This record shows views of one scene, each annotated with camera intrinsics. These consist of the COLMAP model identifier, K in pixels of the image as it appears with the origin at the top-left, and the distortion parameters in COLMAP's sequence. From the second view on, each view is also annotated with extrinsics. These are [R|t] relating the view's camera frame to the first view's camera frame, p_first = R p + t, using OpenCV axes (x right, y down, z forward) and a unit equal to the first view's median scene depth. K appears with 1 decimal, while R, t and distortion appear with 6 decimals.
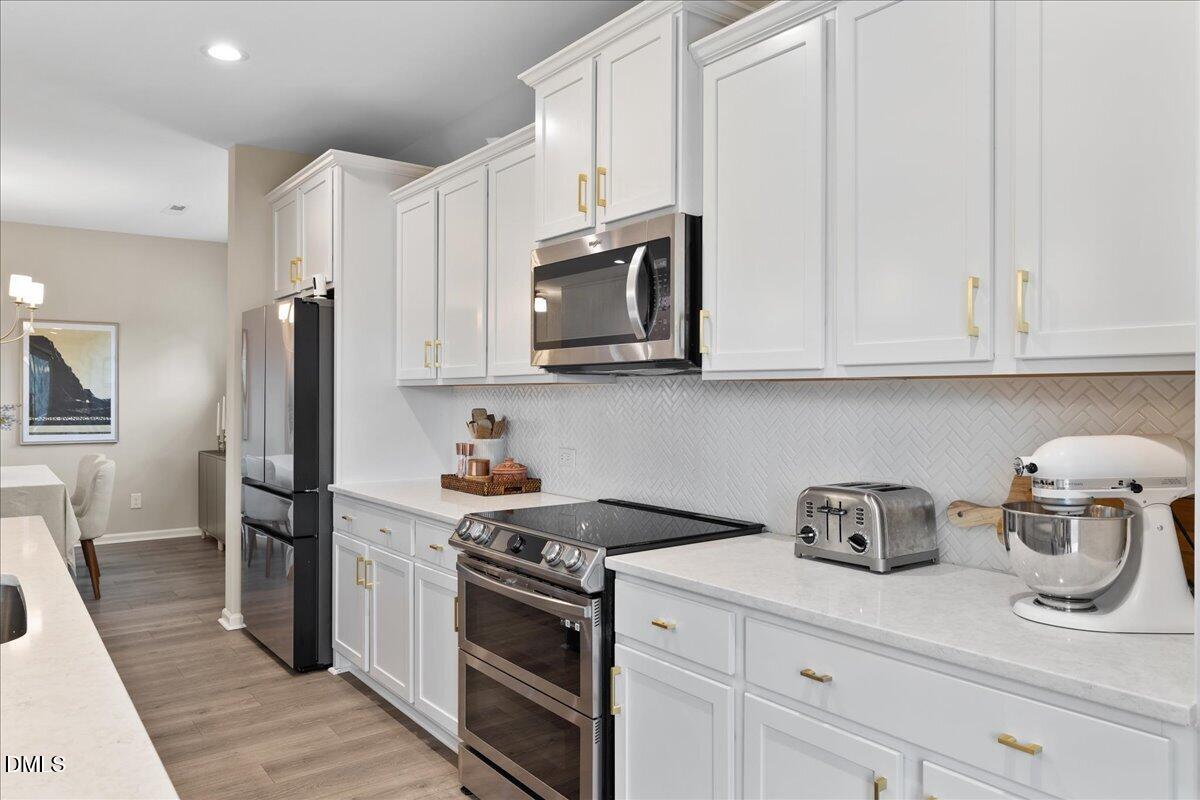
lens RADIAL K [[838.2, 0, 599.9], [0, 838.2, 398.7], [0, 0, 1]] dist [0.000835, 0.000204]
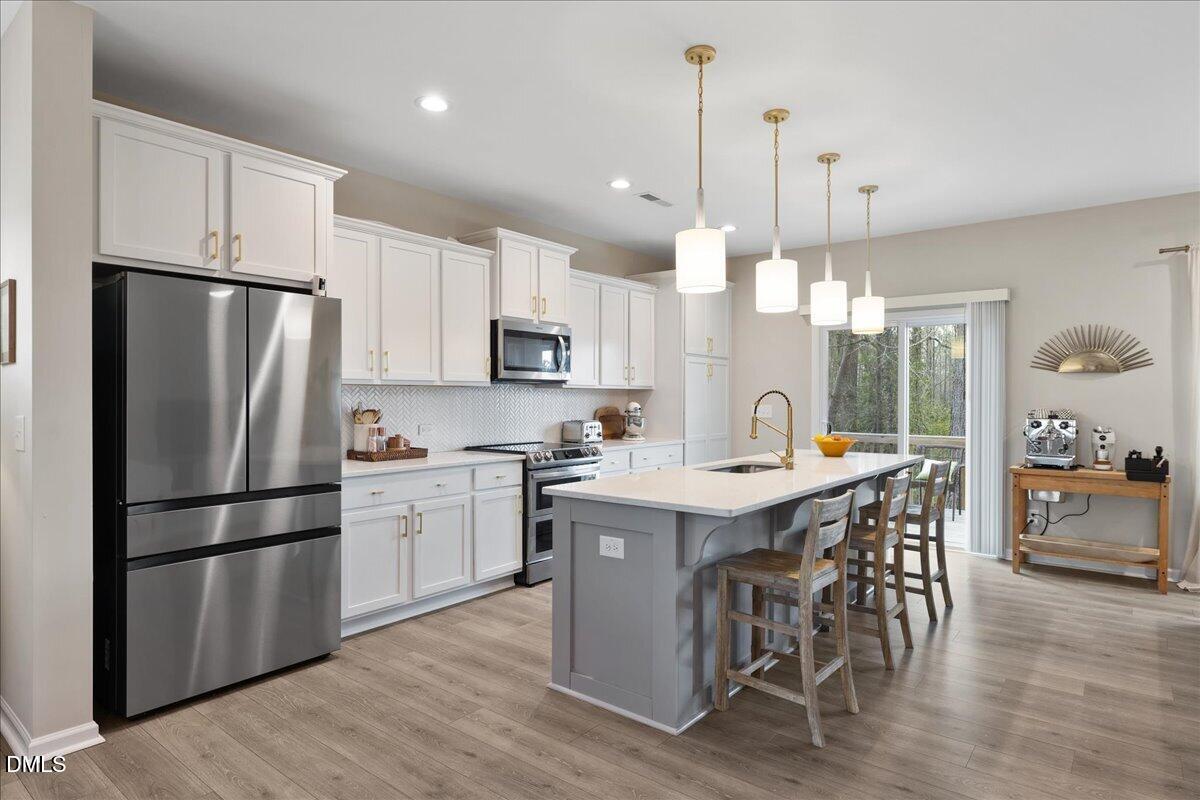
lens RADIAL K [[666.6, 0, 599.9], [0, 666.6, 398.0], [0, 0, 1]] dist [-0.000927, -0.000349]
pose [[-0.257787, -0.006168, 0.966182, -1.475681], [0.000495, 0.999979, 0.006515, -0.002684], [-0.966202, 0.002158, -0.257778, 1.047271]]
